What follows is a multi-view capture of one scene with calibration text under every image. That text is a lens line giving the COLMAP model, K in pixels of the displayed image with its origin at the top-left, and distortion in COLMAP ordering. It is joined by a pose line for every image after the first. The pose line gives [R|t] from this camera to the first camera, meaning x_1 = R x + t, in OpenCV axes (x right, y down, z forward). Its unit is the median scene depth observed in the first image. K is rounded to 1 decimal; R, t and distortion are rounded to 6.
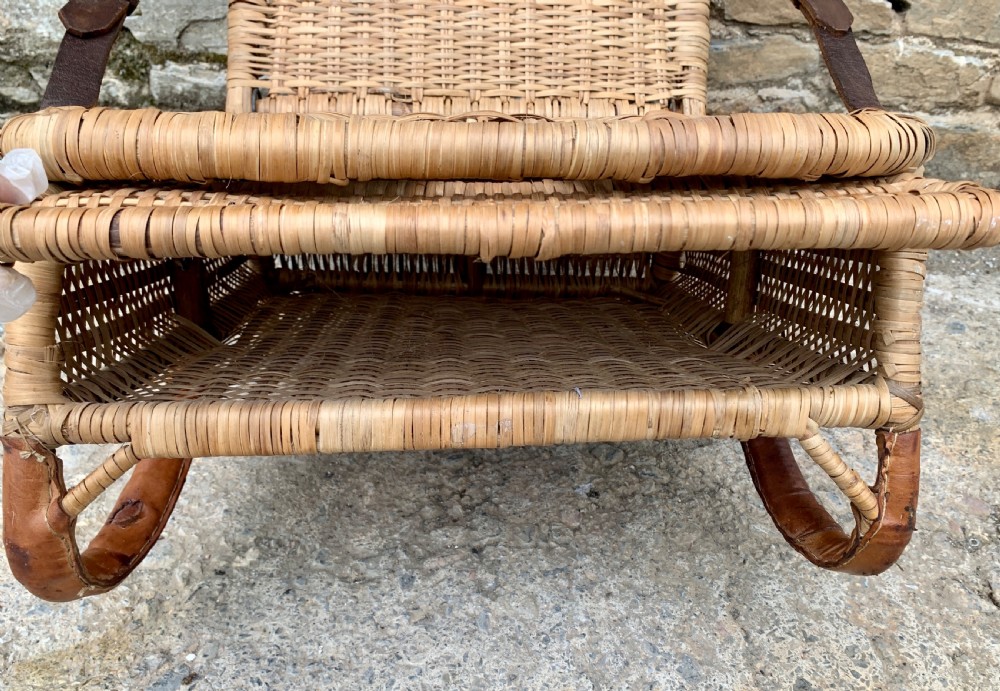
lens RADIAL K [[803.2, 0, 507.8], [0, 803.2, 375.9], [0, 0, 1]] dist [0.005822, -0.005046]
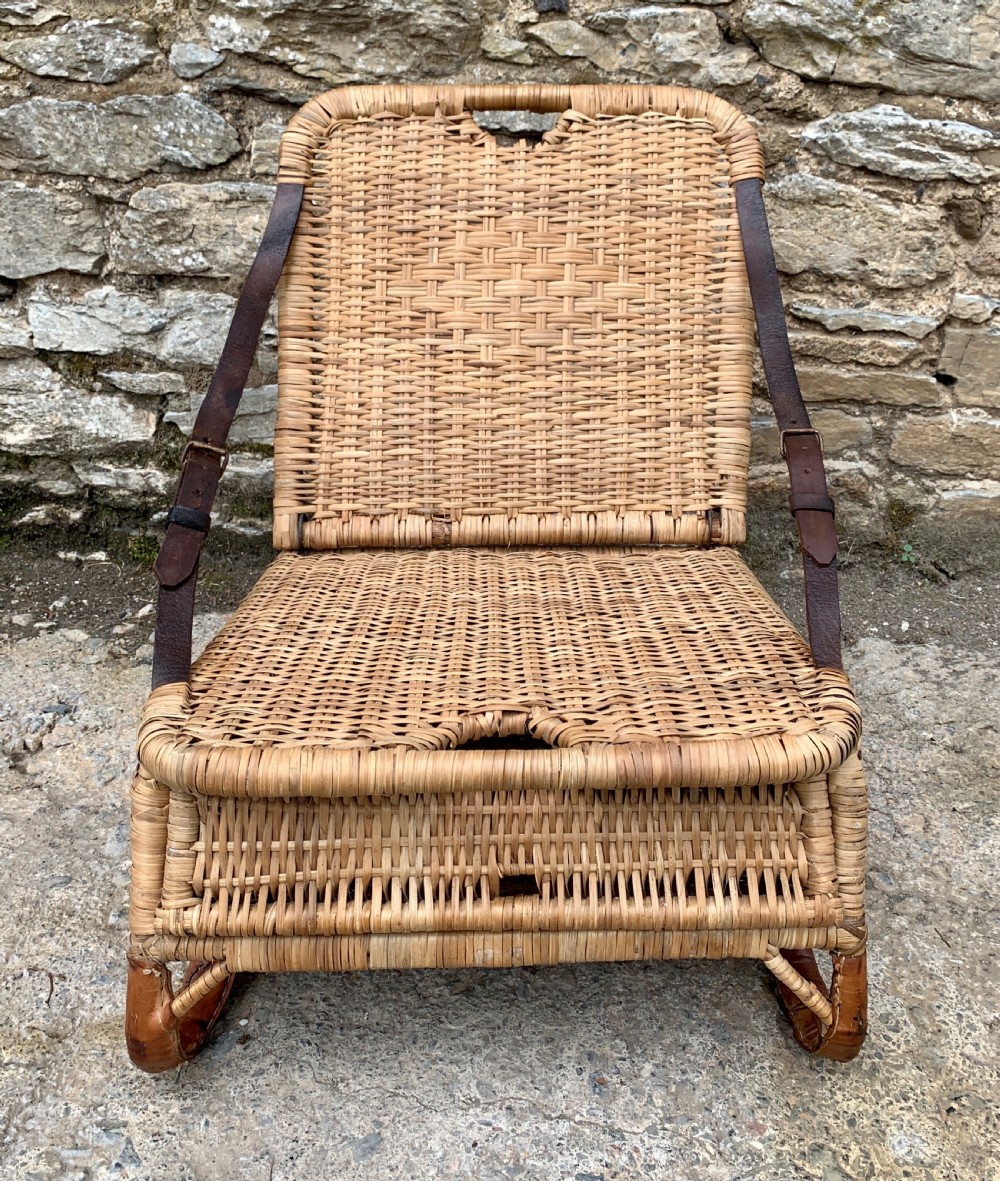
lens RADIAL K [[1142.2, 0, 520.7], [0, 1142.2, 504.5], [0, 0, 1]] dist [0.011525, 0.000000]
pose [[0.998207, -0.026479, -0.053689, 0.055785], [0.011046, 0.962929, -0.269529, 0.091294], [0.058835, 0.268453, 0.961495, -0.514561]]
